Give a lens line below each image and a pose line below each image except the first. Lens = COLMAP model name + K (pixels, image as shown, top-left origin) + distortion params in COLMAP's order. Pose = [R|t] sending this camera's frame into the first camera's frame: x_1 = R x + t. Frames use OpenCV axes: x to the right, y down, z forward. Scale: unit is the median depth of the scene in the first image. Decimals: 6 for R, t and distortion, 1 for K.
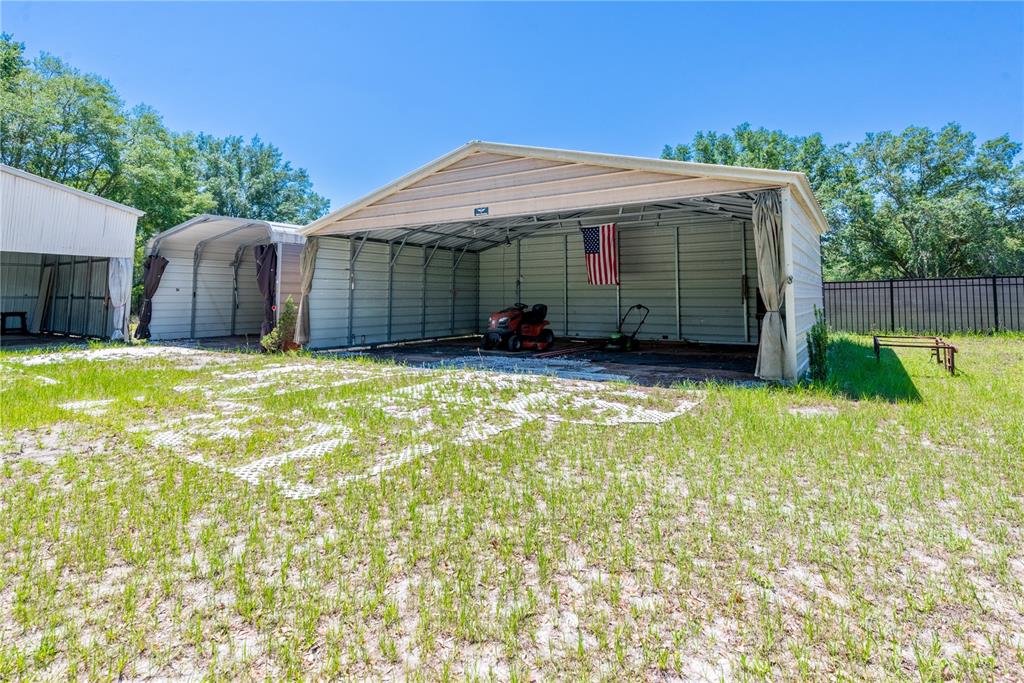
lens RADIAL K [[508.2, 0, 511.0], [0, 508.2, 255.0], [0, 0, 1]] dist [-0.004773, 0.000869]
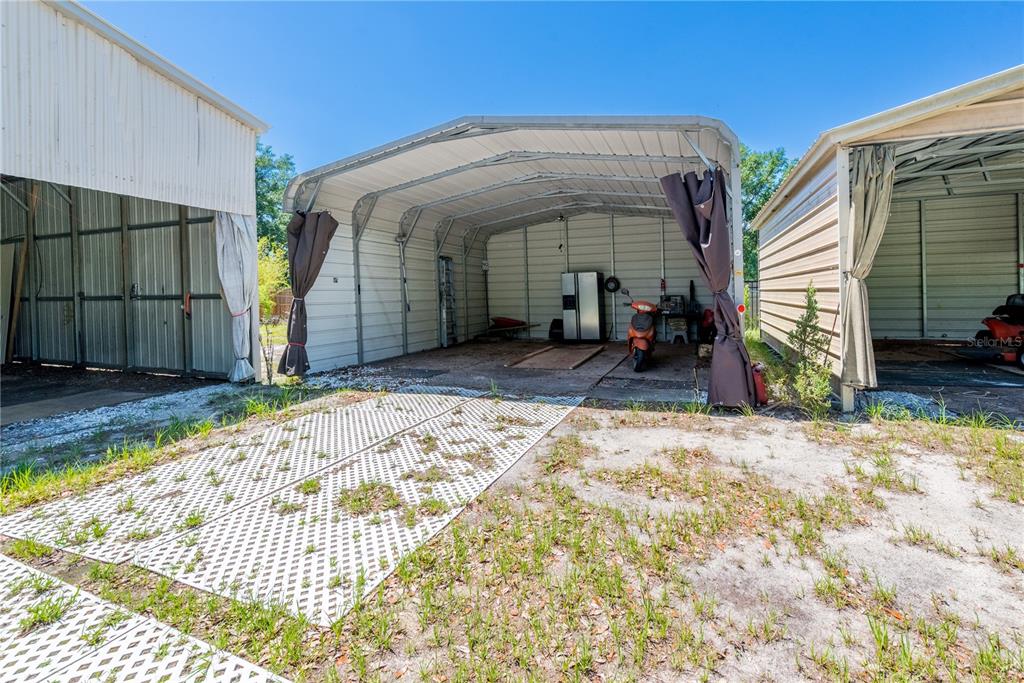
lens RADIAL K [[424.0, 0, 553.4], [0, 424.0, 304.0], [0, 0, 1]] dist [0.003384, -0.000323]
pose [[0.969775, -0.018574, 0.243293, -0.628713], [-0.006796, 0.994655, 0.103028, 0.052807], [-0.243906, -0.101568, 0.964466, 0.577850]]
